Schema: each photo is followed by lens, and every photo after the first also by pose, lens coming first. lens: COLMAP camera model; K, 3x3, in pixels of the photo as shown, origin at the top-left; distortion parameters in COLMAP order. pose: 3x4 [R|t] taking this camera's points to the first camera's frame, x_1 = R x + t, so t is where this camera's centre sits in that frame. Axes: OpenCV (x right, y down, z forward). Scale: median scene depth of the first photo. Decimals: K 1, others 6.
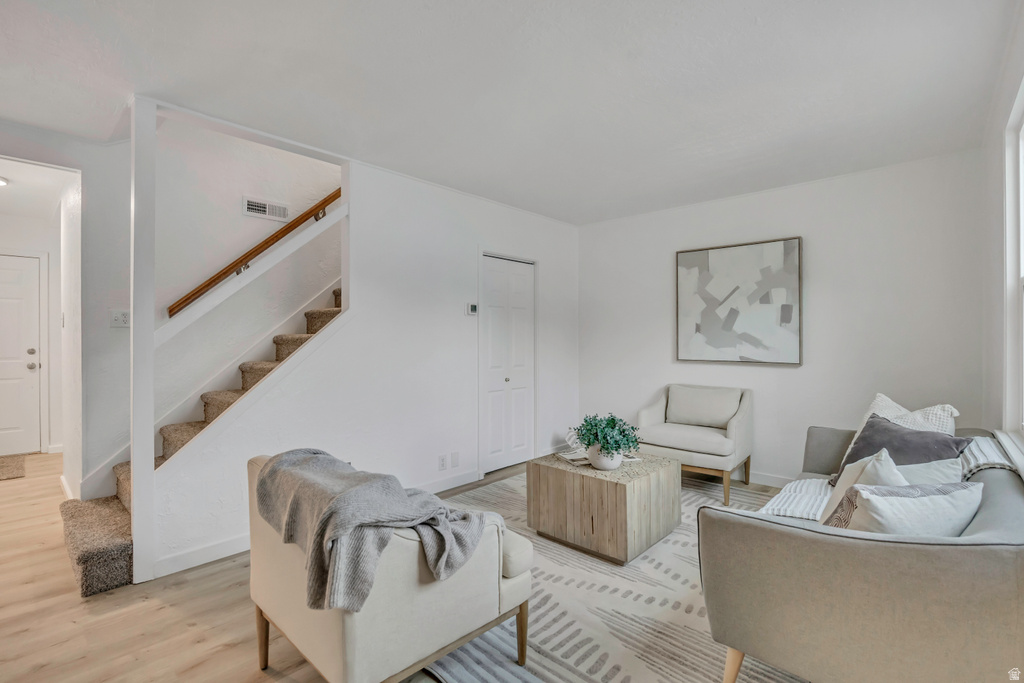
lens RADIAL K [[471.8, 0, 513.2], [0, 471.8, 338.7], [0, 0, 1]] dist [-0.004443, -0.000231]
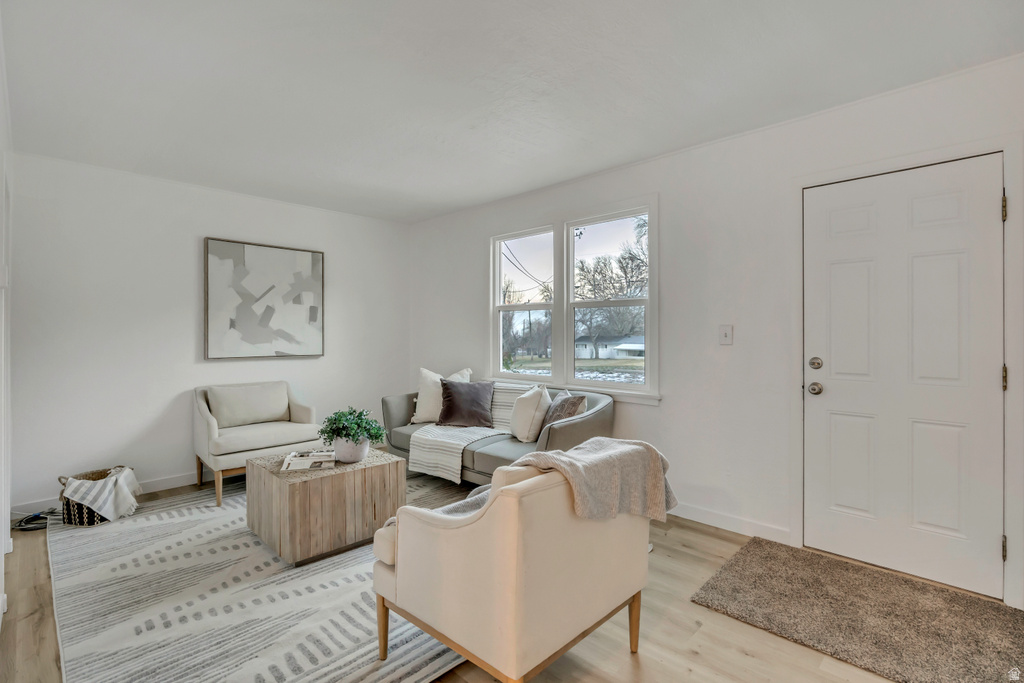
lens RADIAL K [[471.8, 0, 508.9], [0, 471.8, 339.3], [0, 0, 1]] dist [-0.004443, -0.000231]
pose [[0.026256, -0.008077, 0.999623, -0.583434], [0.005184, 0.999955, 0.007944, 0.004371], [-0.999642, 0.004974, 0.026296, 0.454805]]
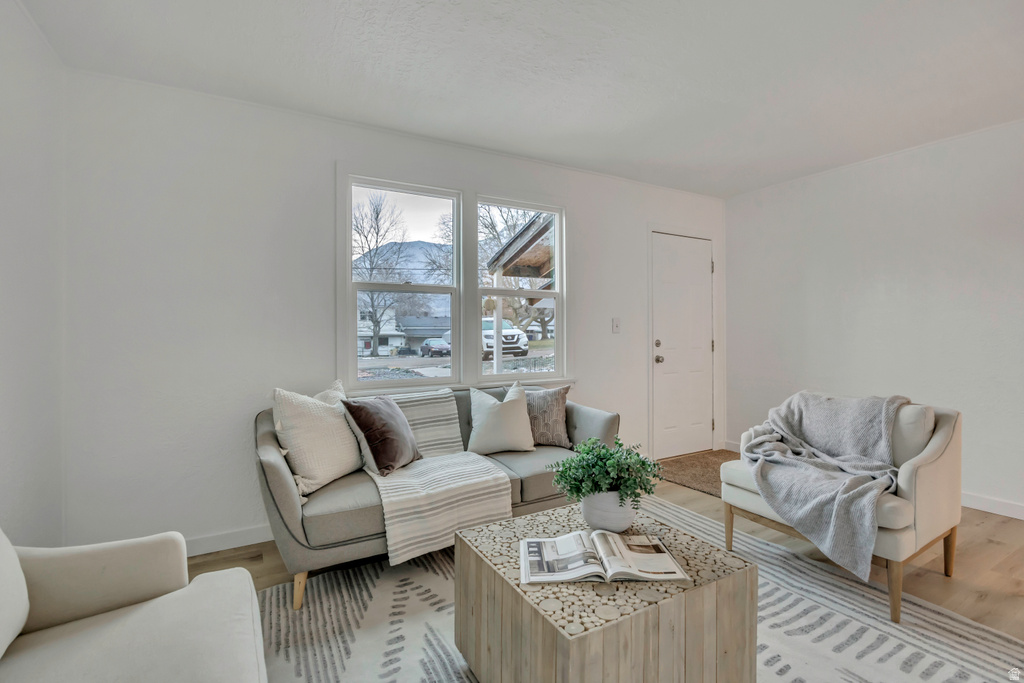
lens RADIAL K [[471.8, 0, 510.8], [0, 471.8, 335.4], [0, 0, 1]] dist [-0.004443, -0.000231]
pose [[-0.954143, 0.005013, 0.299308, -0.497345], [0.008472, 0.999911, 0.010260, 0.005547], [-0.299230, 0.012325, -0.954101, 0.544600]]
